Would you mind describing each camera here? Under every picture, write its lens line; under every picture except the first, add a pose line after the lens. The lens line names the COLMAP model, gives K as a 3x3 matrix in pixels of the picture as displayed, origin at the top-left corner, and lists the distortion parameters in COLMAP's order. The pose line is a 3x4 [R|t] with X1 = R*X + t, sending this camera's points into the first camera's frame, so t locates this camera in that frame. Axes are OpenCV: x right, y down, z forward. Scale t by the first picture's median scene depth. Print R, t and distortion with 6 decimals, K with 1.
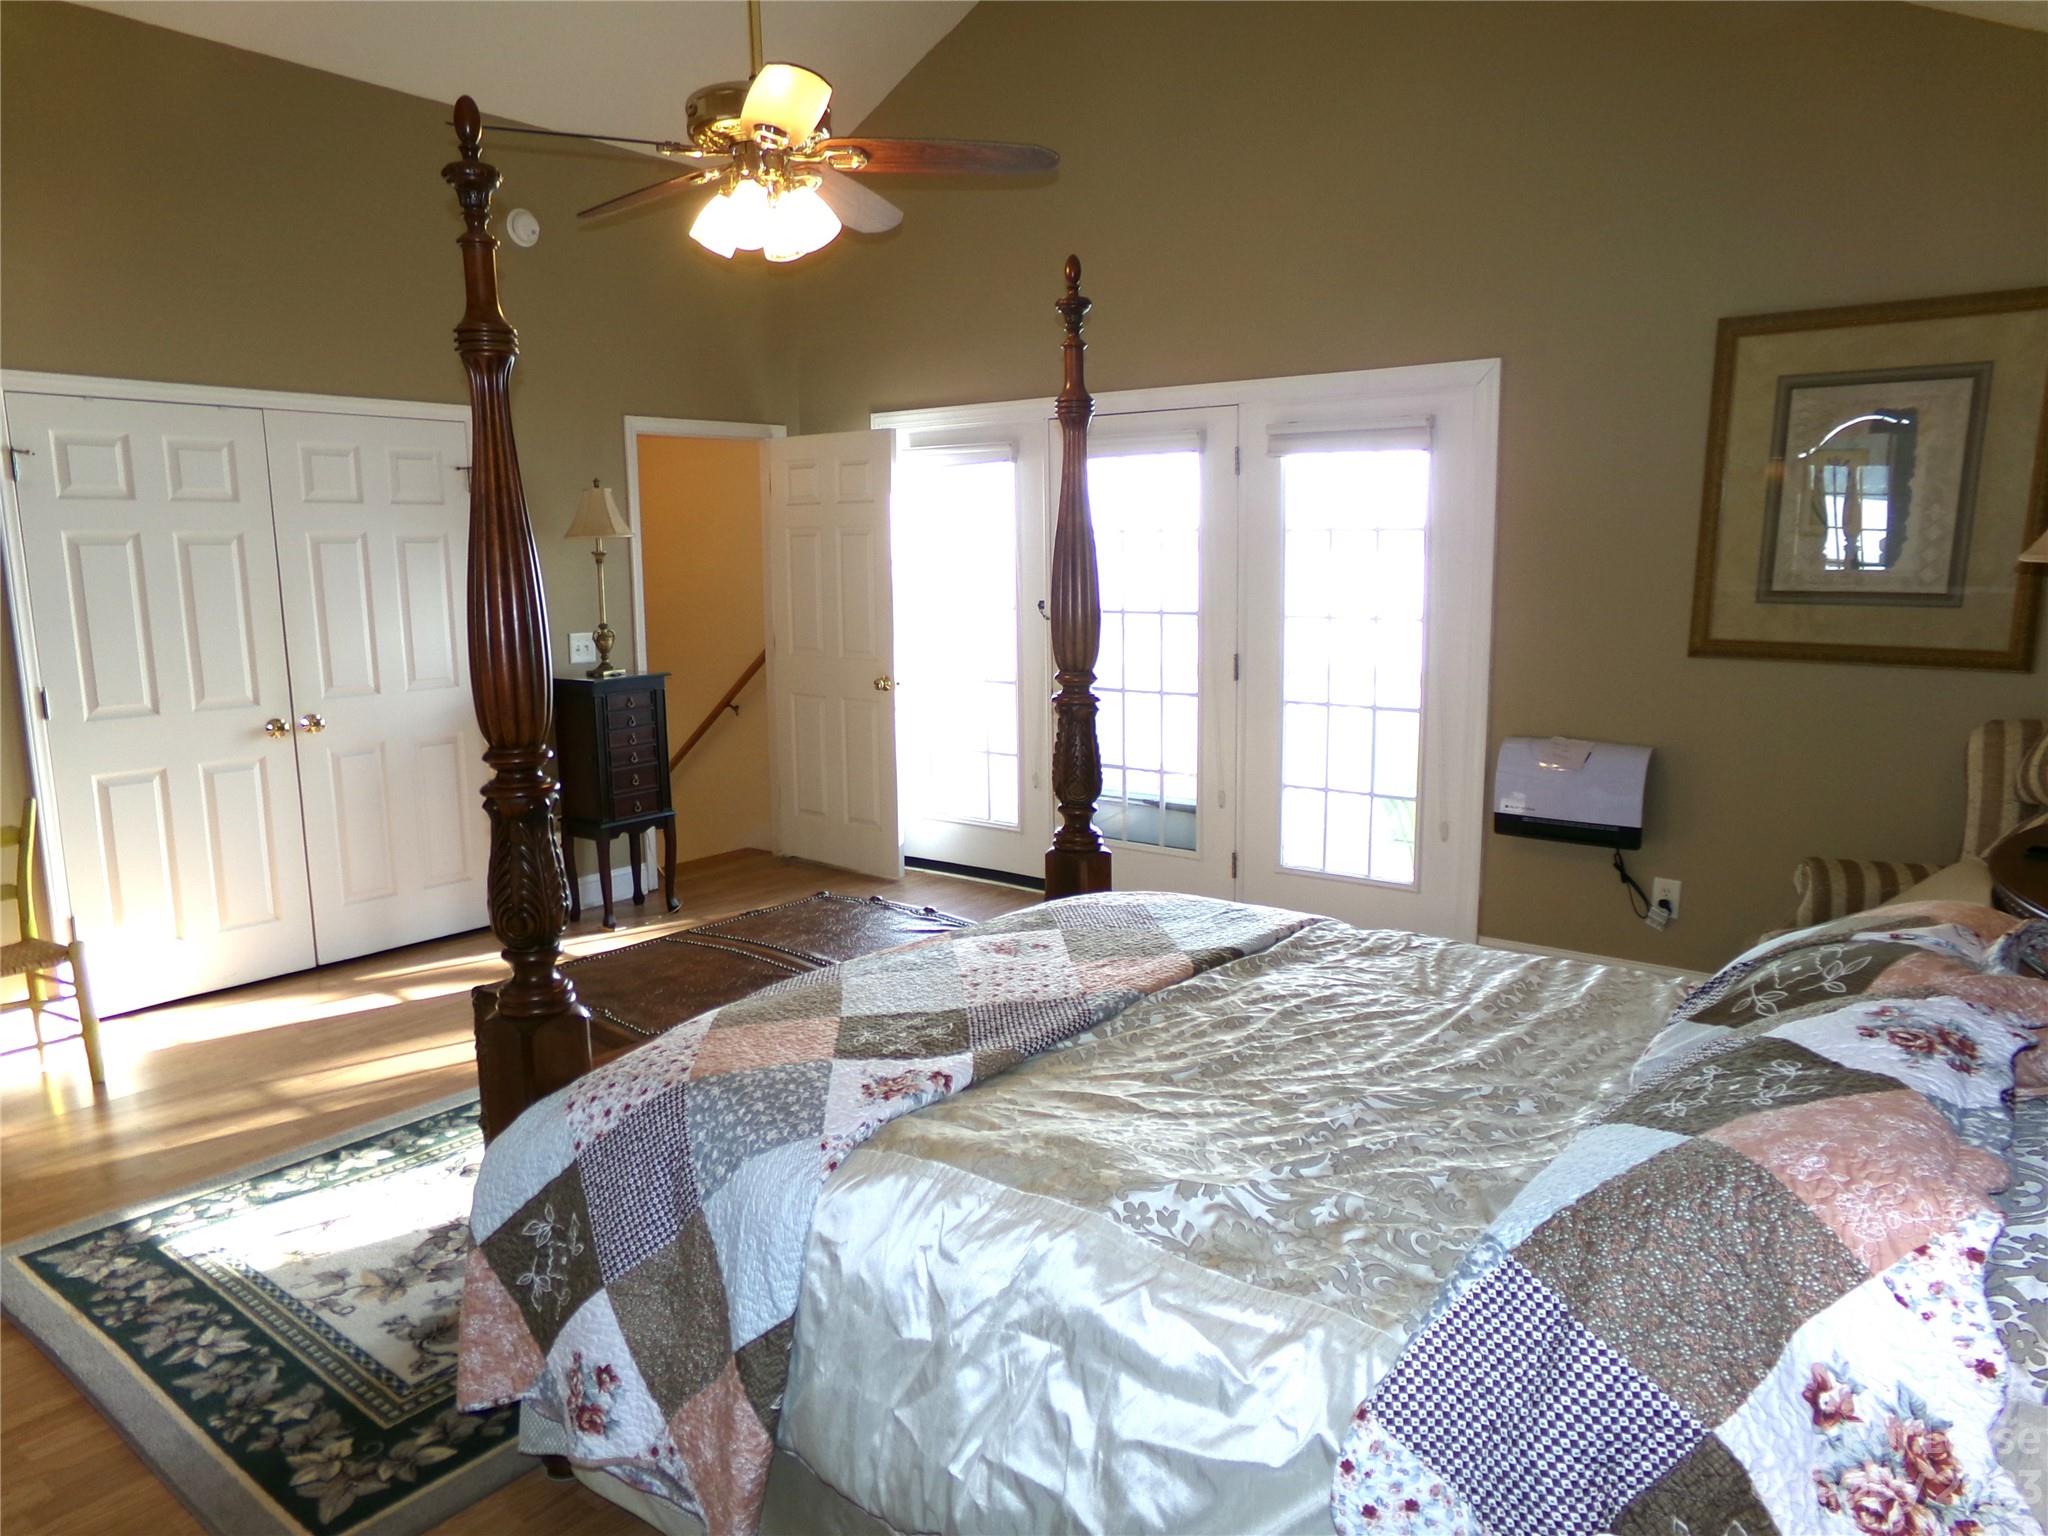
lens RADIAL K [[1394.7, 0, 1024.0], [0, 1394.7, 768.0], [0, 0, 1]] dist [-0.088074, 0.119135]
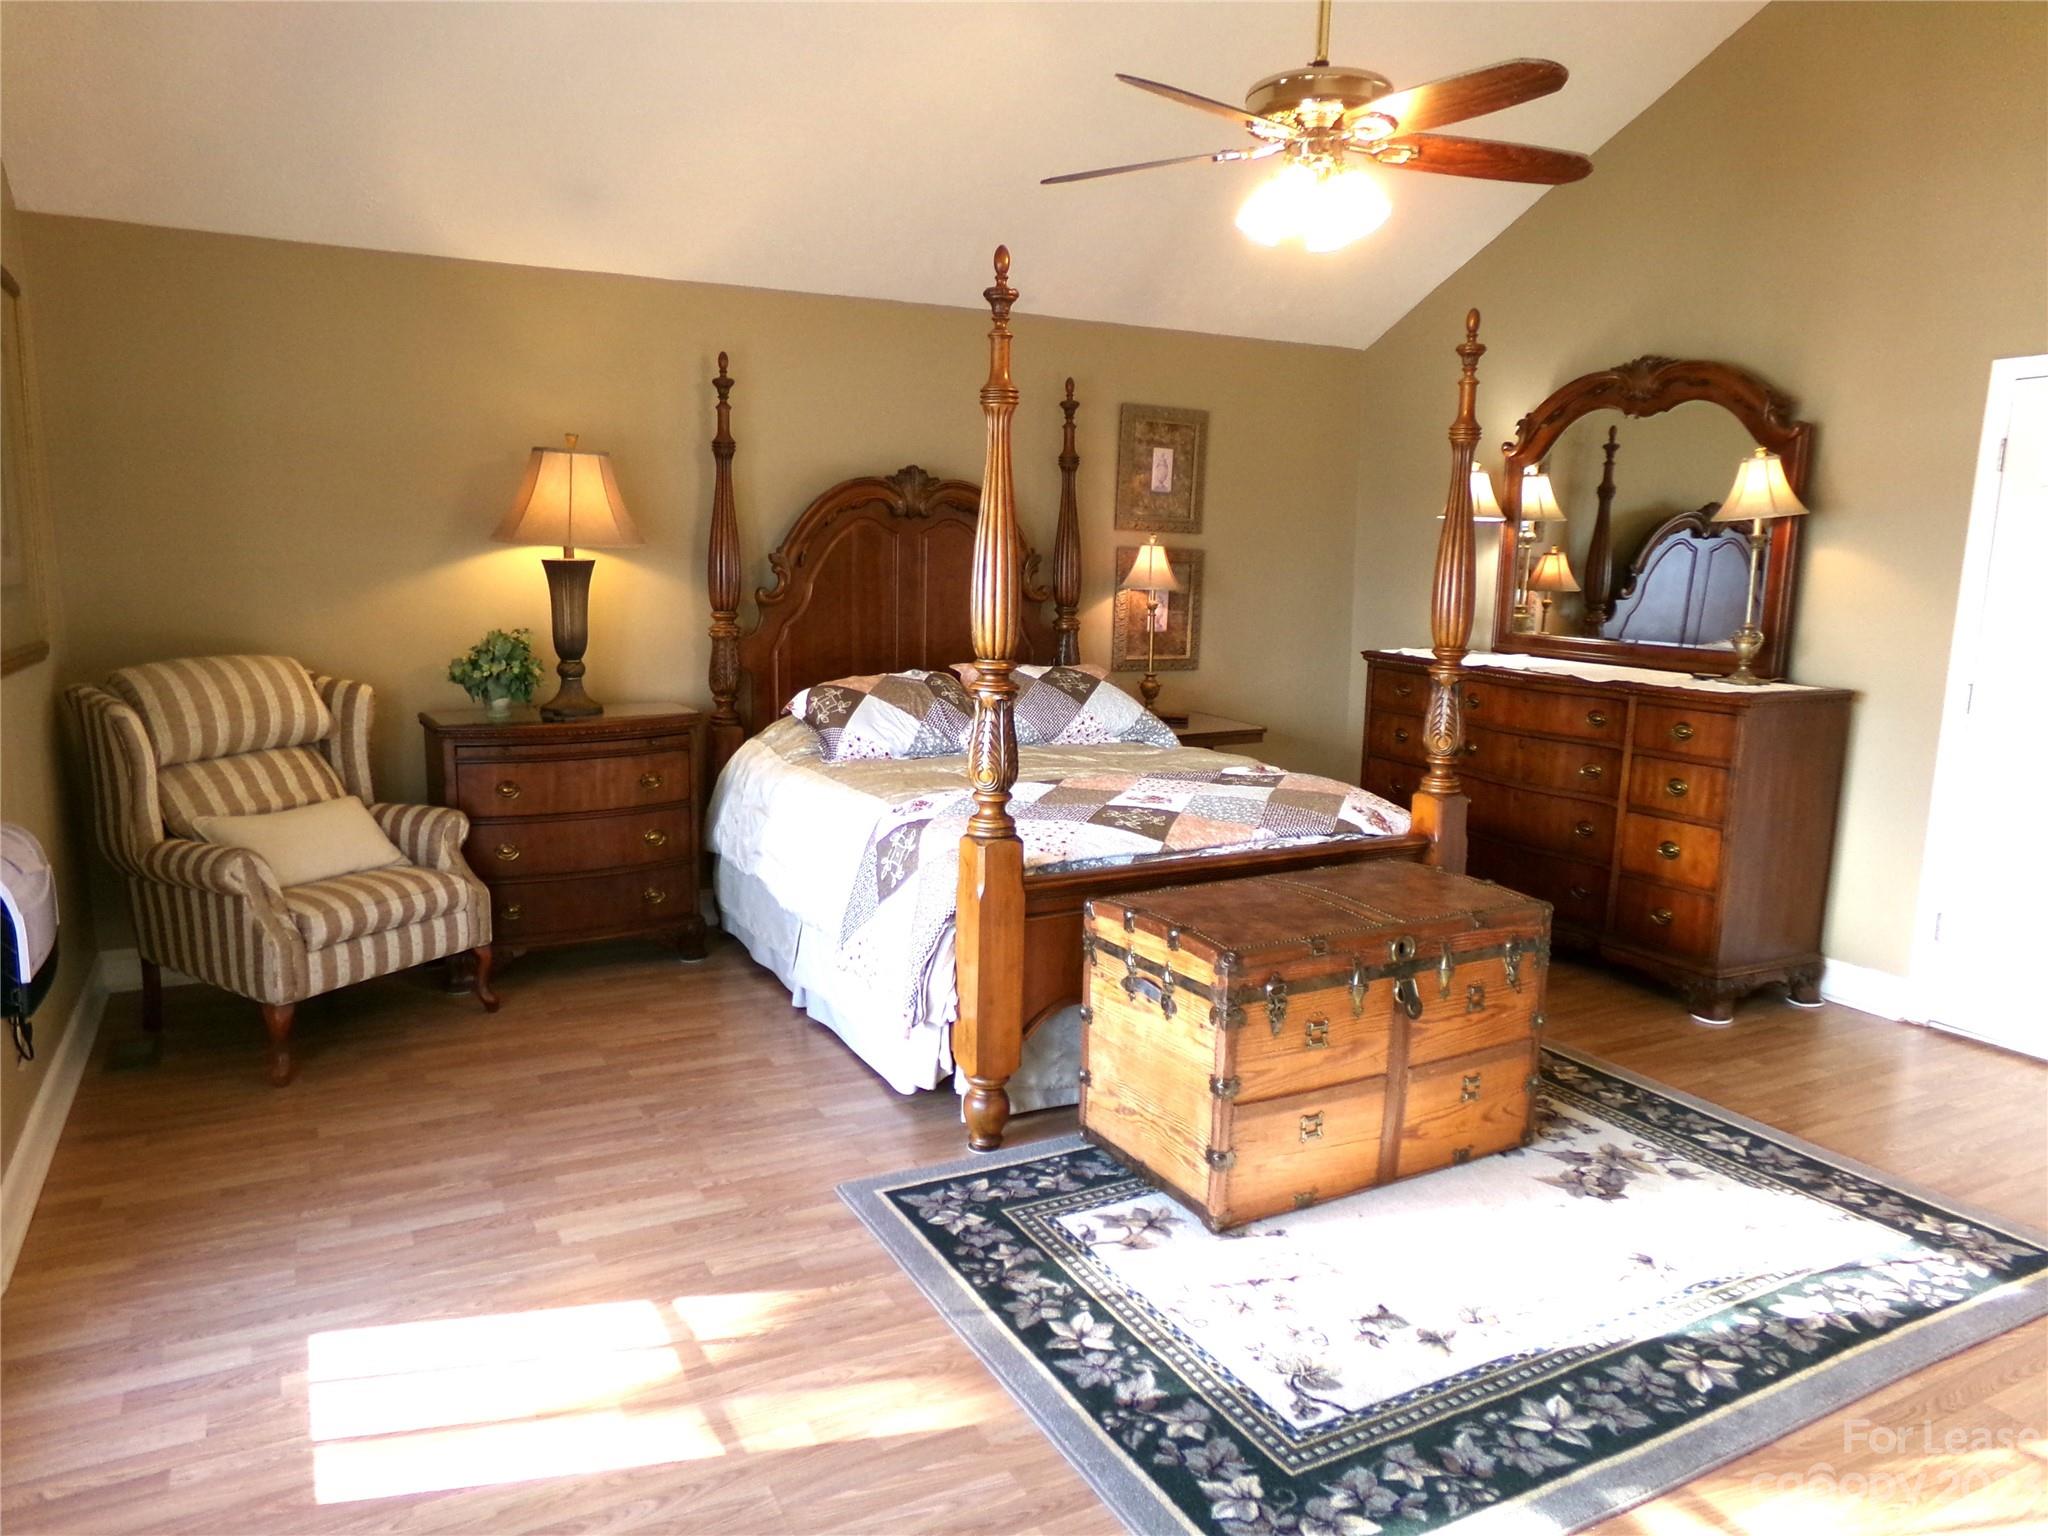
lens RADIAL K [[1417.4, 0, 1024.0], [0, 1417.4, 768.0], [0, 0, 1]] dist [-0.086814, 0.099667]
pose [[-0.925099, -0.077477, 0.371738, -0.344960], [0.047206, 0.947905, 0.315036, -0.278916], [-0.376781, 0.308988, -0.873248, 1.788063]]
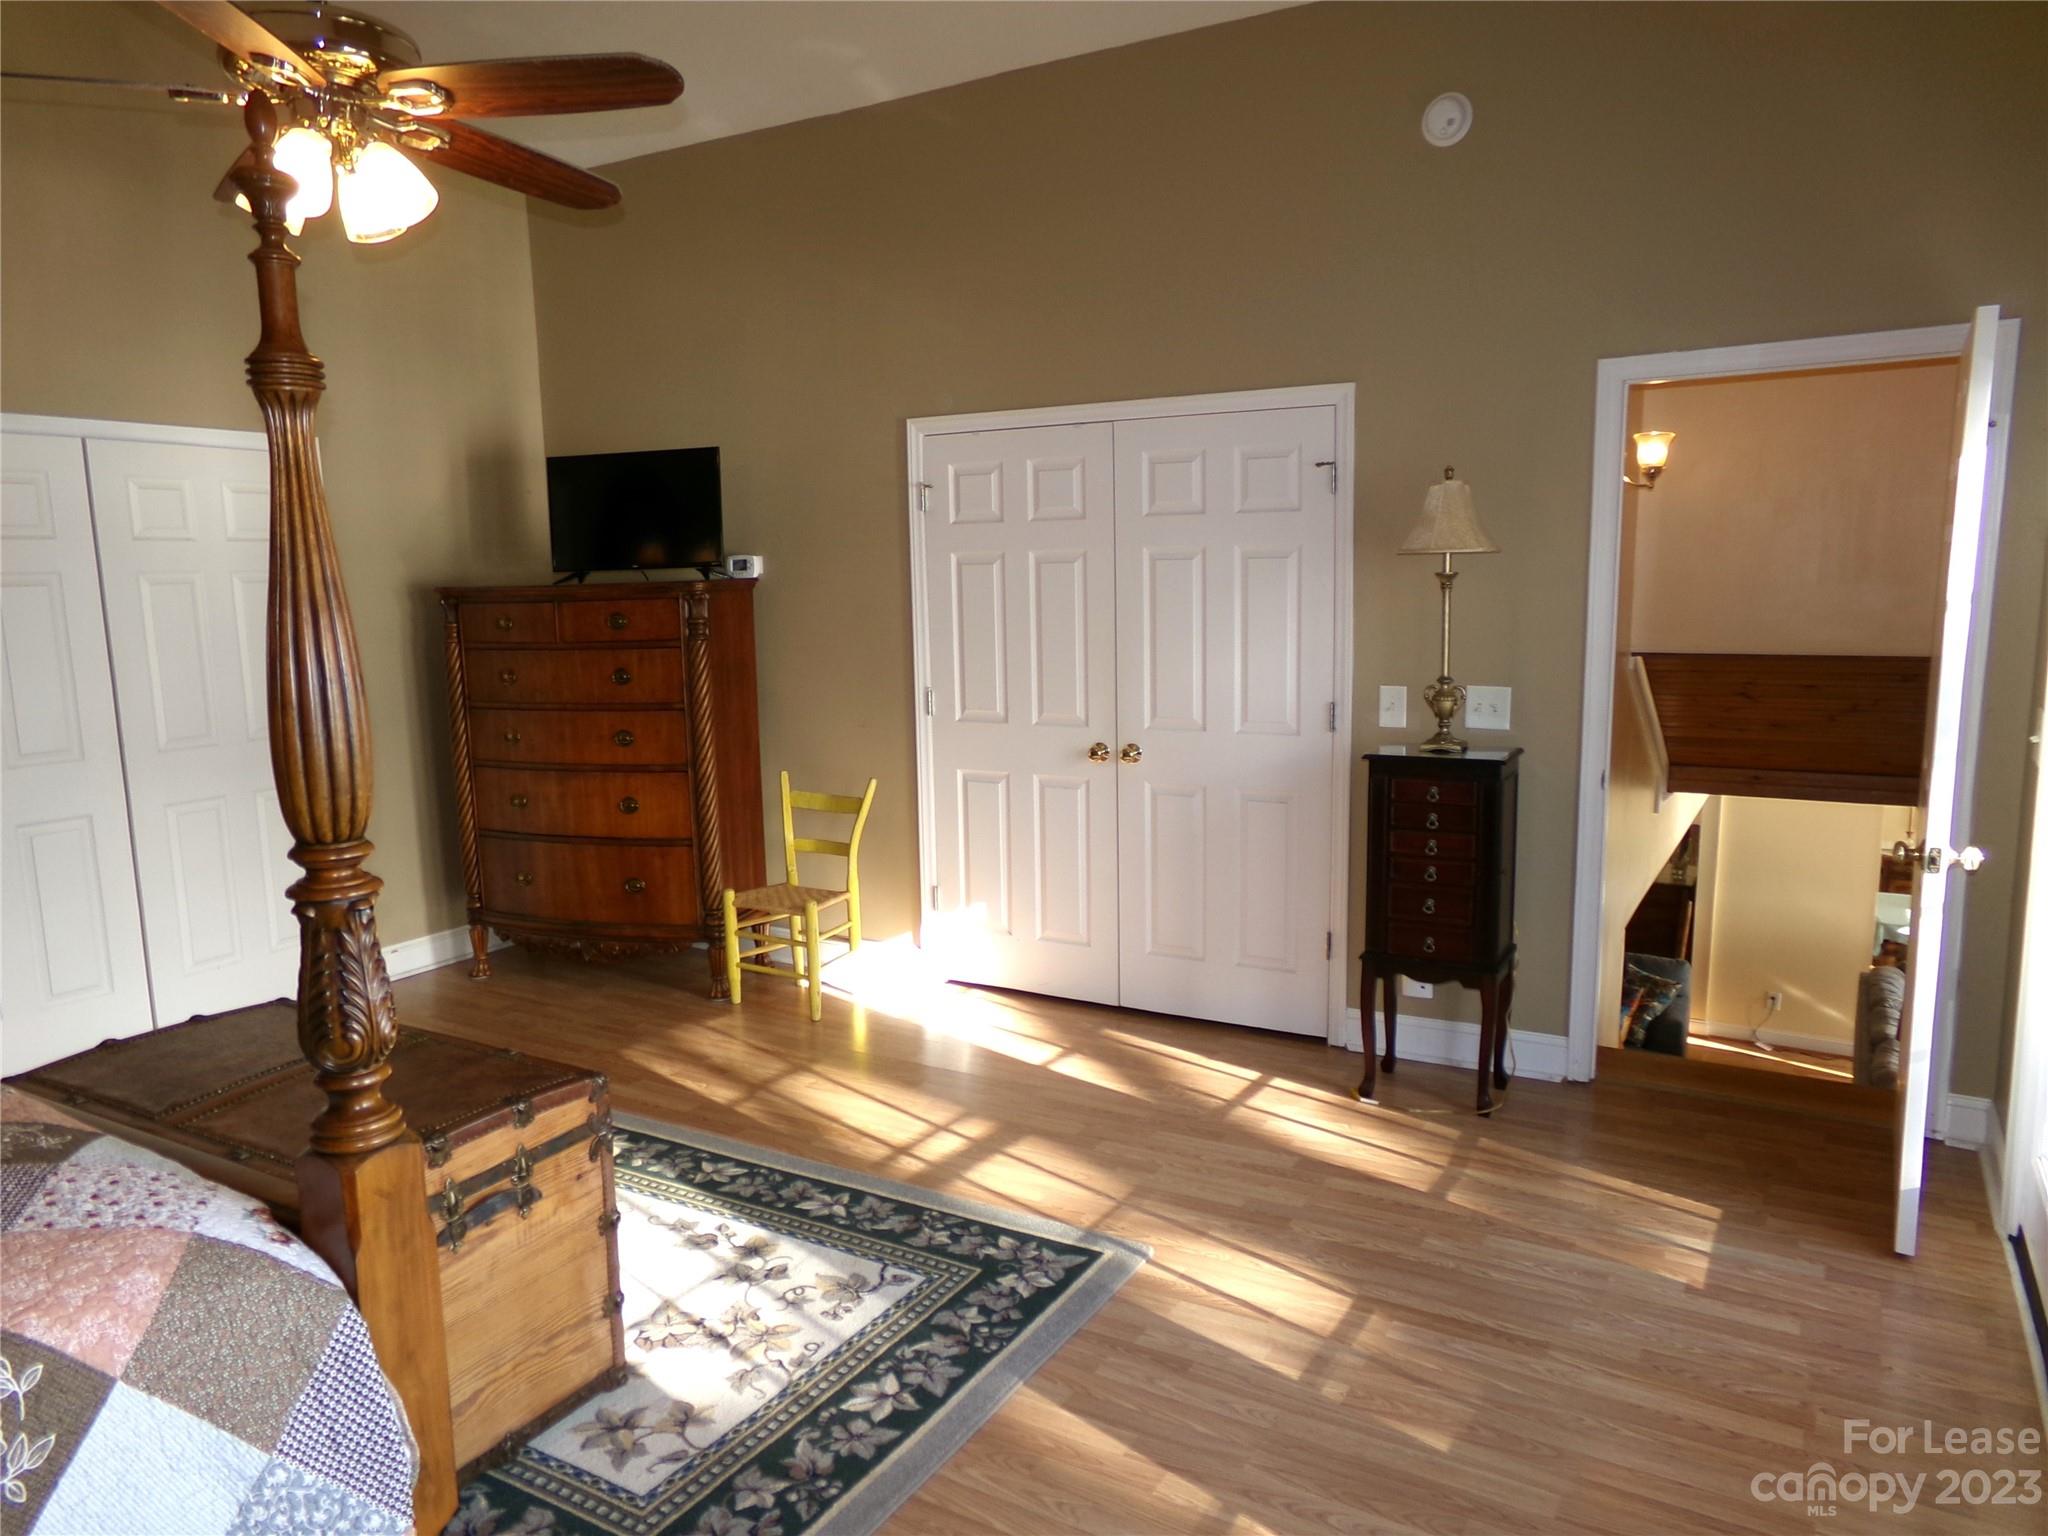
lens RADIAL K [[1387.6, 0, 1011.0], [0, 1387.6, 784.8], [0, 0, 1]] dist [-0.145104, 0.233595]
pose [[0.151731, 0.149195, -0.977097, 0.561508], [-0.150220, 0.980540, 0.126393, -0.171281], [0.976940, 0.127602, 0.171191, 1.106611]]
